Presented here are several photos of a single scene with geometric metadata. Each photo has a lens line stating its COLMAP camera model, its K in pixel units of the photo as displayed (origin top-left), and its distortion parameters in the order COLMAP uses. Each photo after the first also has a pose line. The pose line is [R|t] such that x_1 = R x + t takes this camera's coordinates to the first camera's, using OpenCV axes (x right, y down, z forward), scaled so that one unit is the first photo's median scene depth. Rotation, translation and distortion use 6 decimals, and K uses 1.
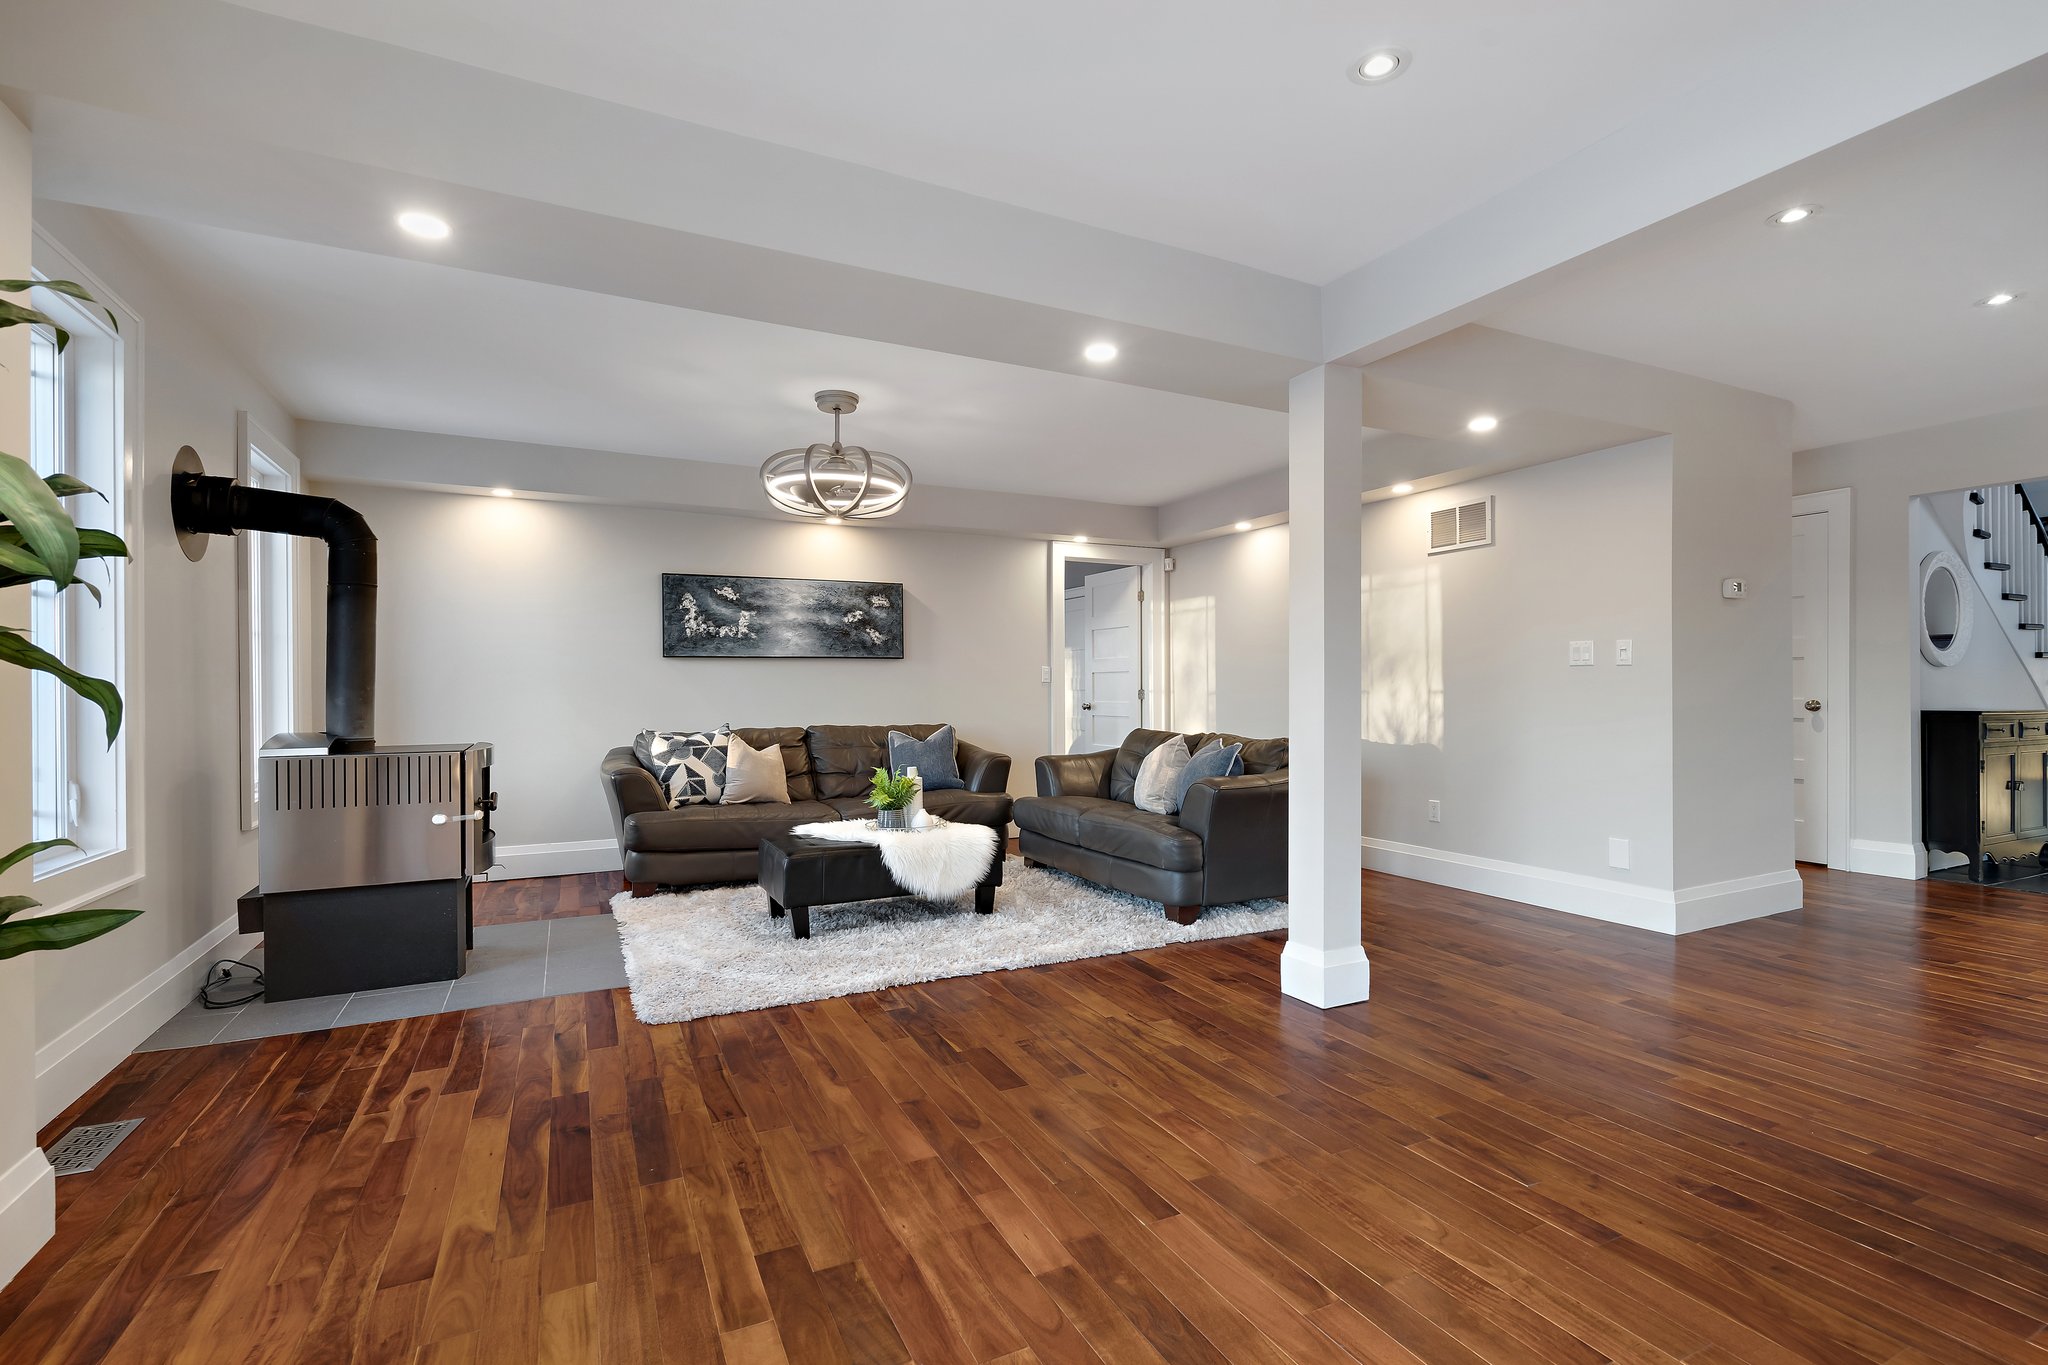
lens RADIAL K [[928.2, 0, 1020.2], [0, 928.2, 690.7], [0, 0, 1]] dist [0.009310, 0.002112]
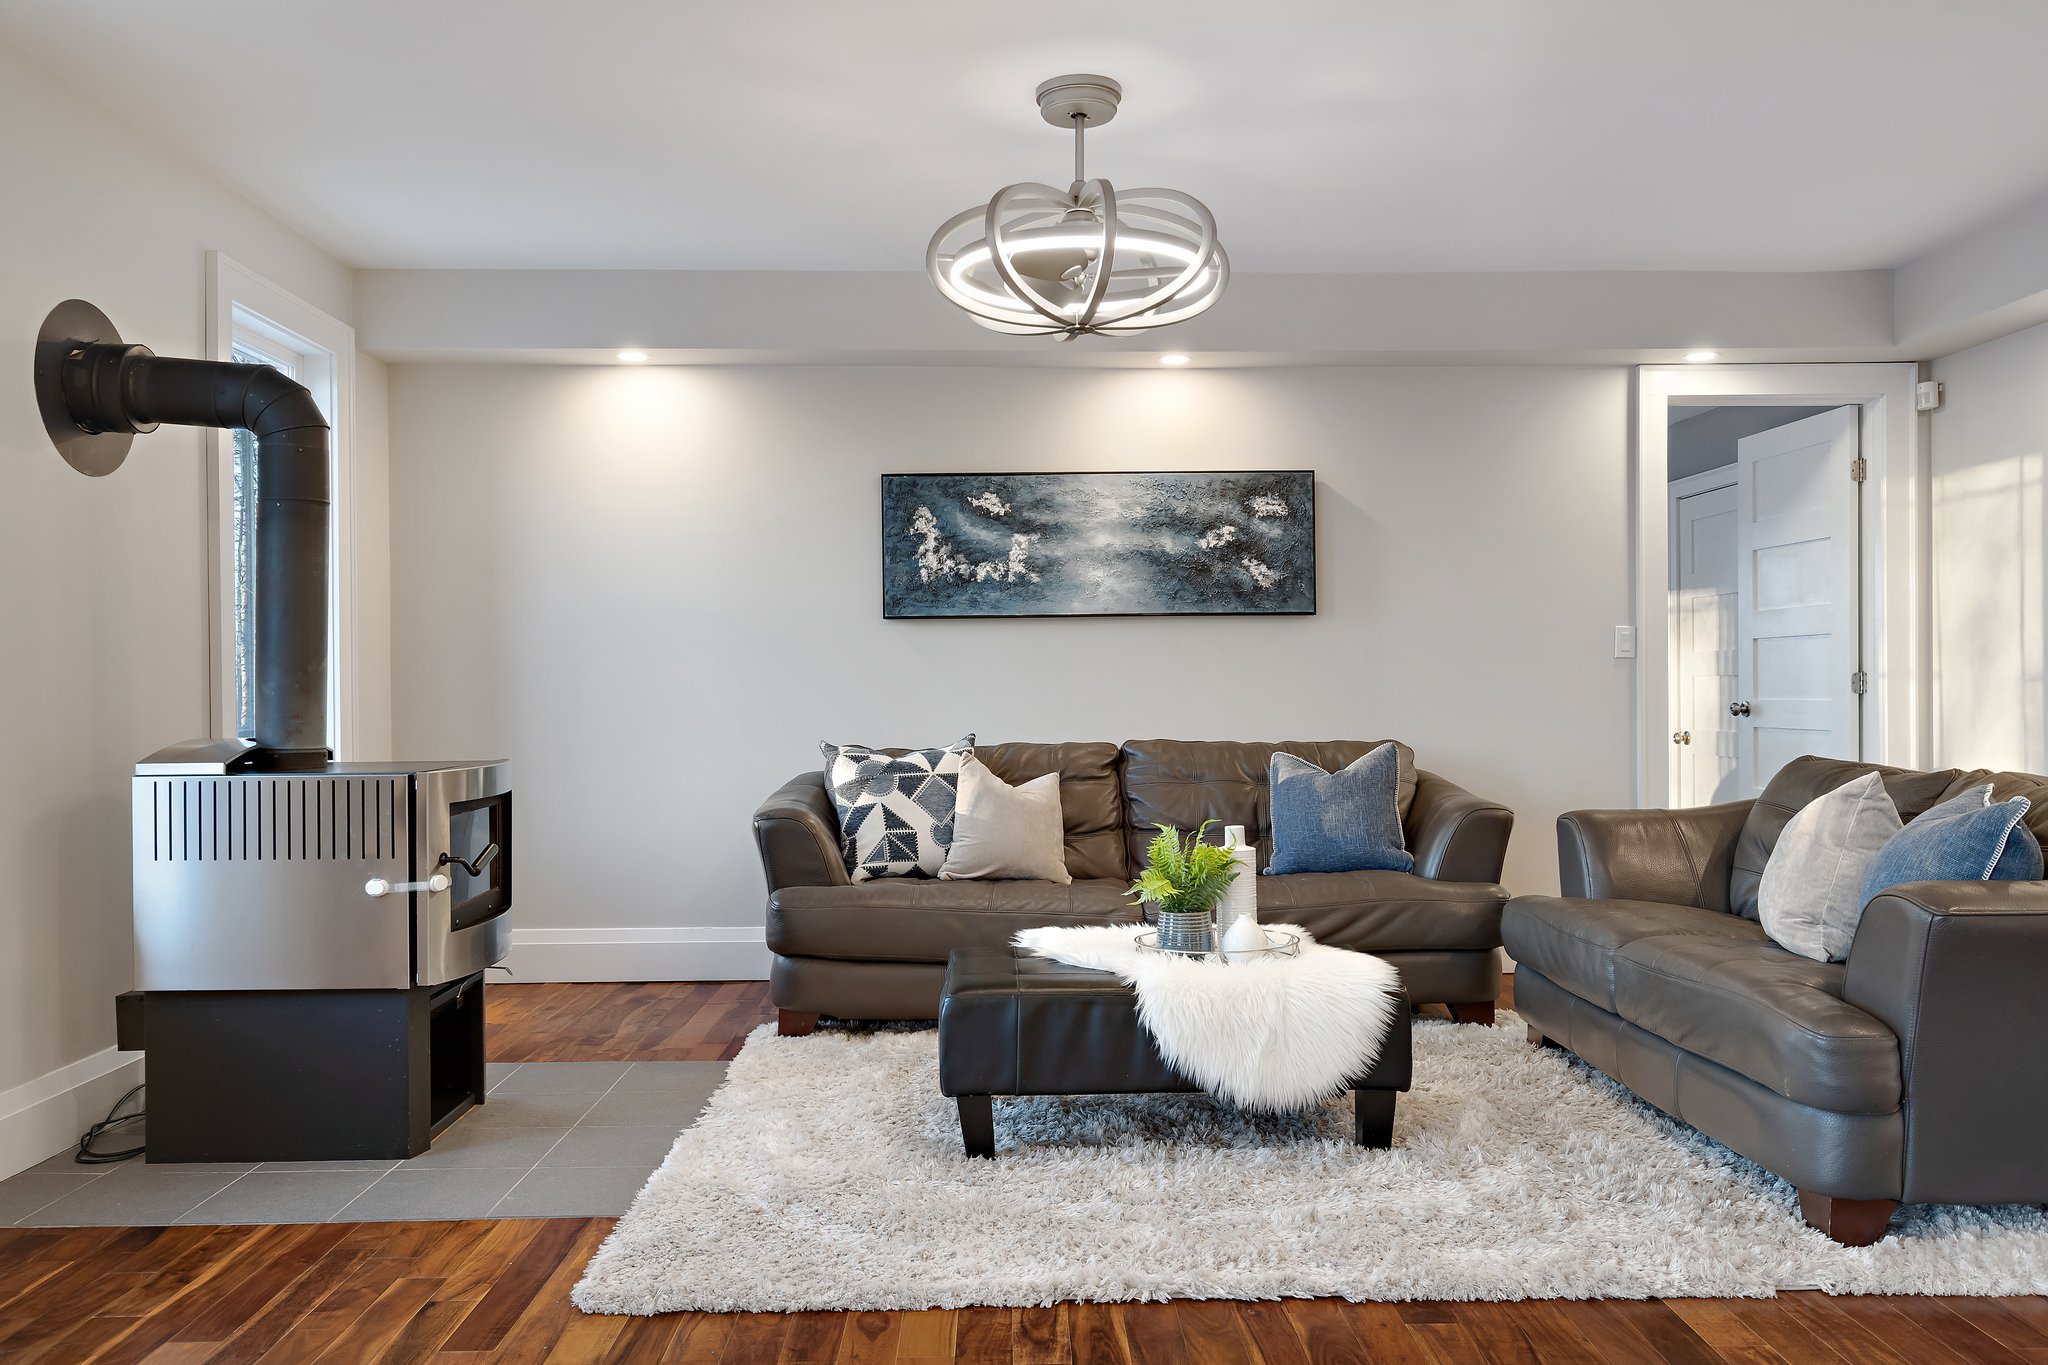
lens RADIAL K [[1517.7, 0, 1015.3], [0, 1517.7, 688.0], [0, 0, 1]] dist [0.016428, -0.003782]
pose [[0.905543, -0.001088, -0.424254, 0.124026], [0.001790, 0.999998, 0.001255, 0.008296], [0.424251, -0.001896, 0.905542, 0.232412]]
